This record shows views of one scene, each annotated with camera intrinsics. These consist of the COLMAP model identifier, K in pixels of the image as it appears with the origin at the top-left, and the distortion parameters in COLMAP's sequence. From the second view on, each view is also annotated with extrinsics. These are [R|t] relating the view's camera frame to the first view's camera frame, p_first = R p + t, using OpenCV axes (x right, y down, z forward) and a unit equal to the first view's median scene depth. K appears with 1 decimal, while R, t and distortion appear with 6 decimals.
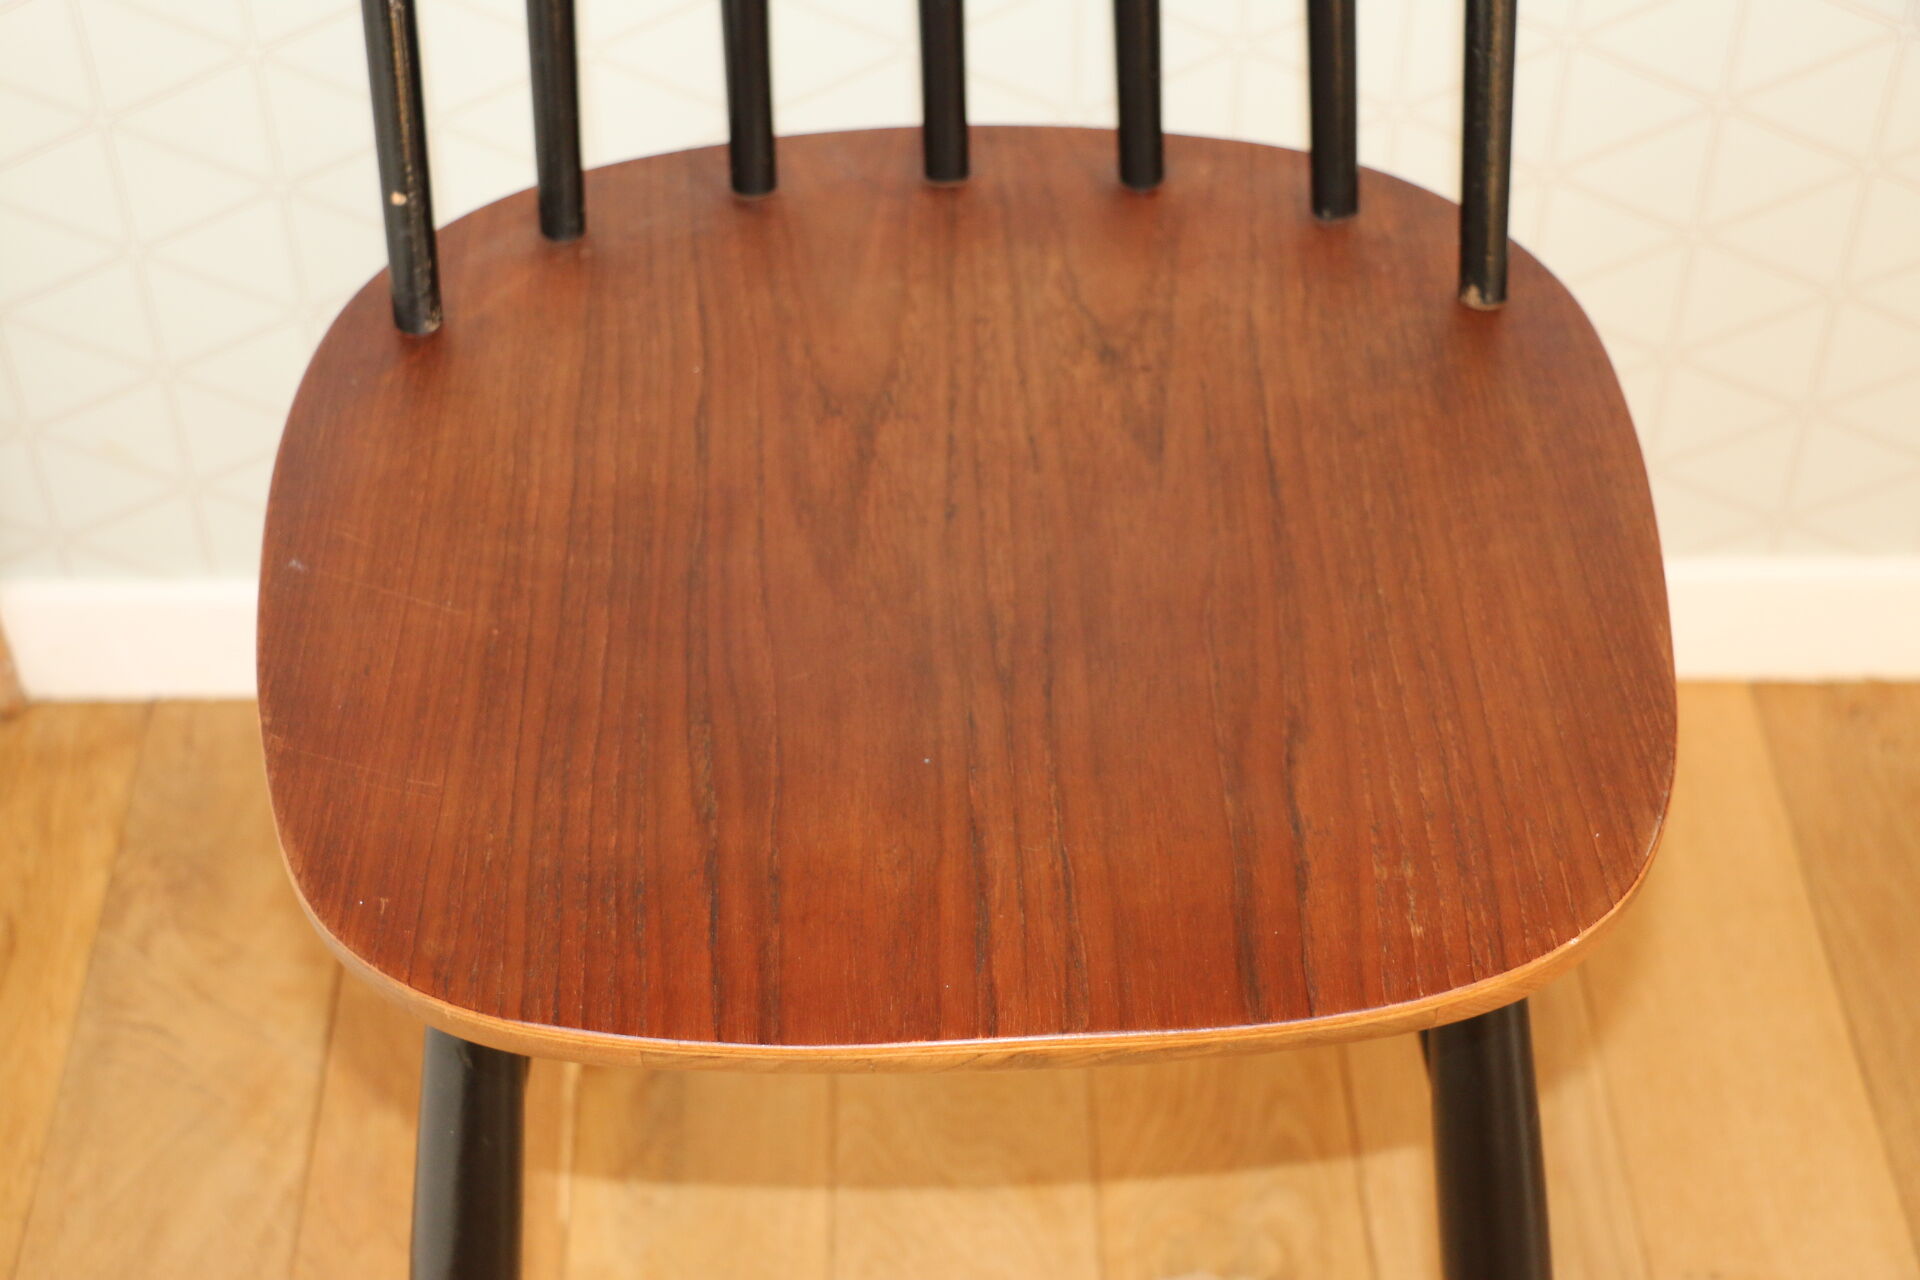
lens RADIAL K [[3142.4, 0, 947.7], [0, 3142.4, 664.4], [0, 0, 1]] dist [0.105691, 0.454748]
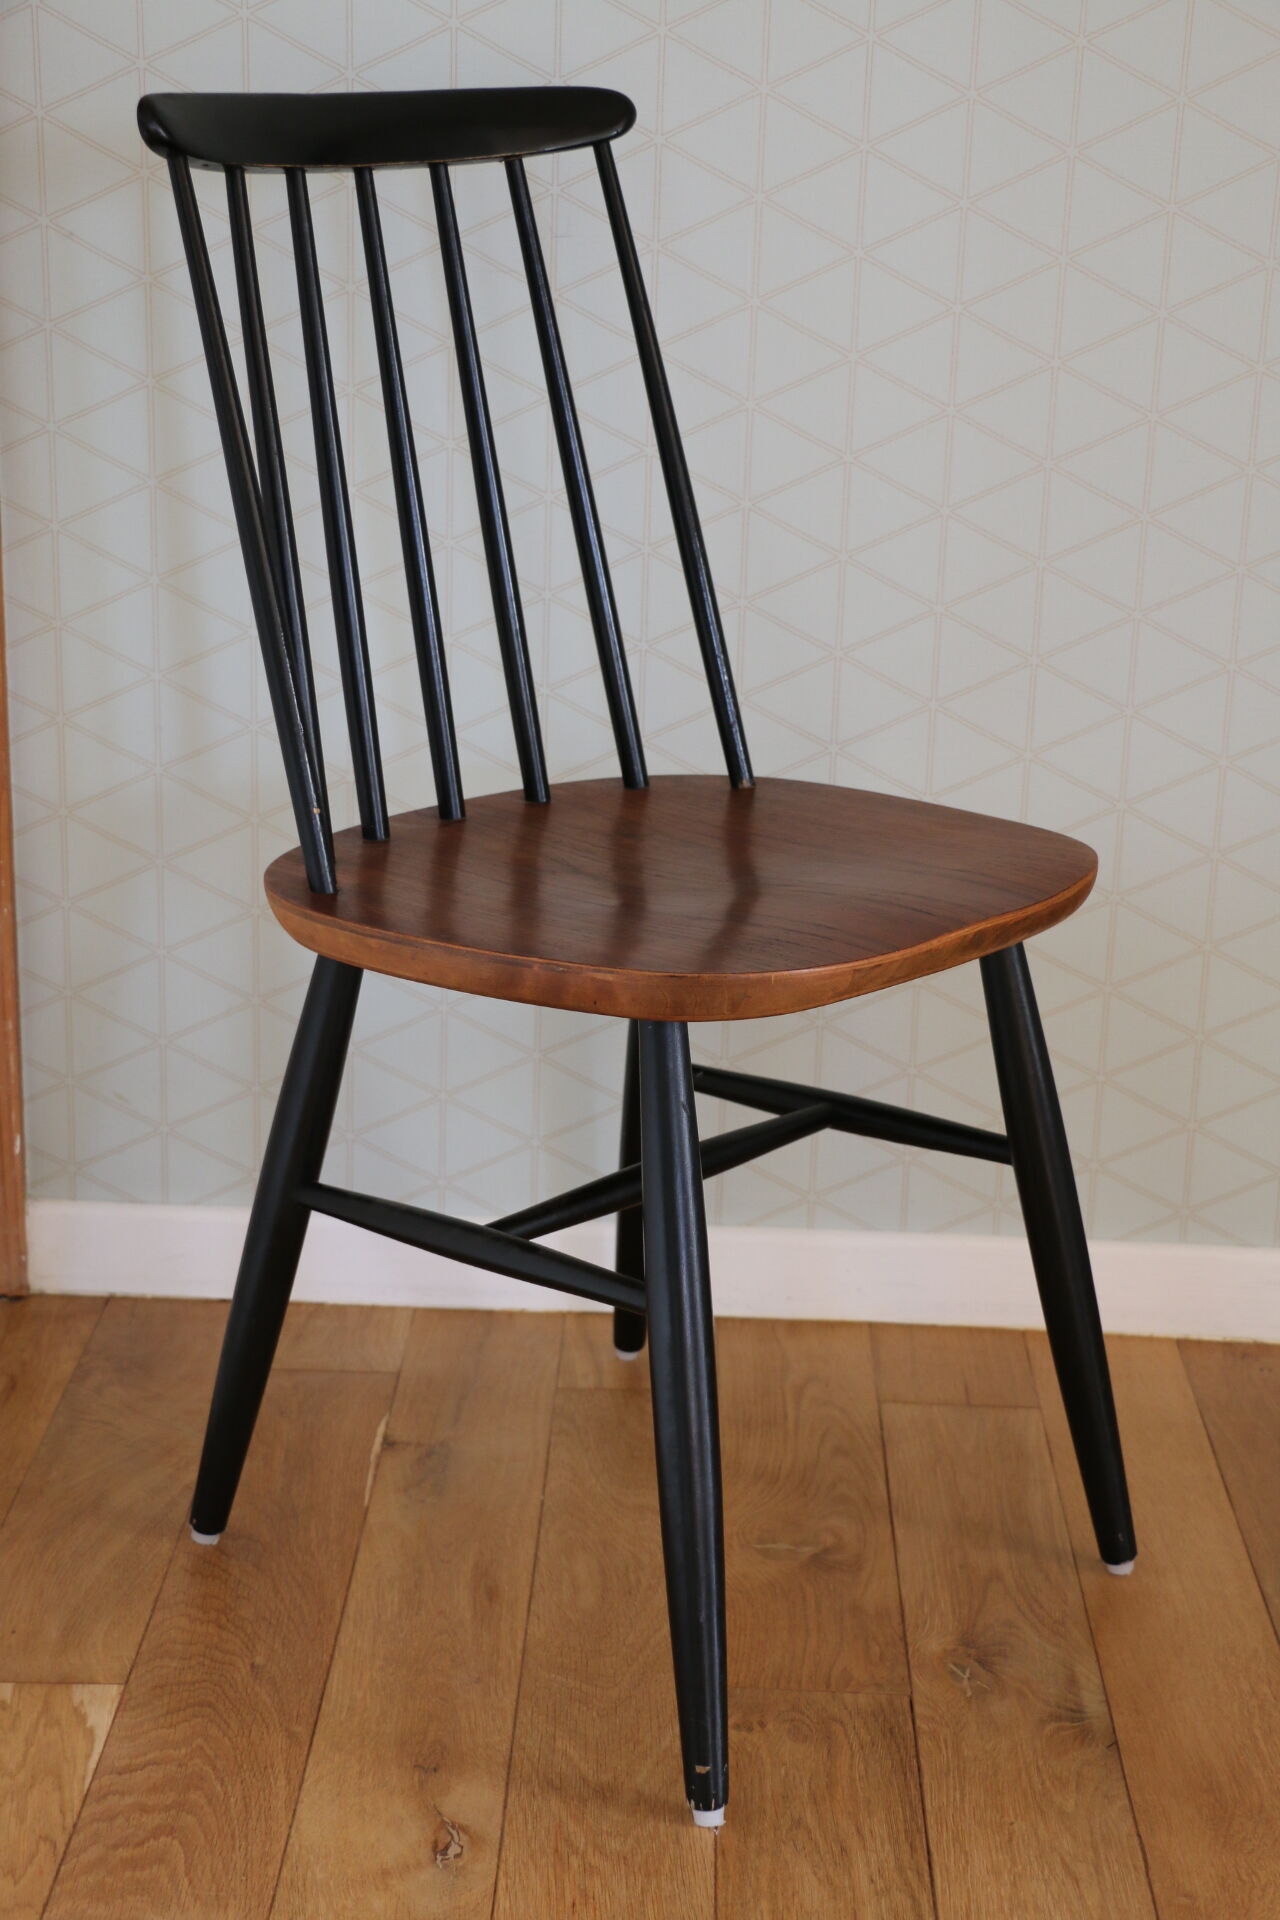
lens RADIAL K [[3190.5, 0, 643.3], [0, 3190.5, 954.4], [0, 0, 1]] dist [0.112375, 0.437422]
pose [[0.998551, 0.045178, -0.029225, 0.042145], [-0.053592, 0.883540, -0.465280, 0.608334], [0.004801, 0.466172, 0.884681, -0.455541]]
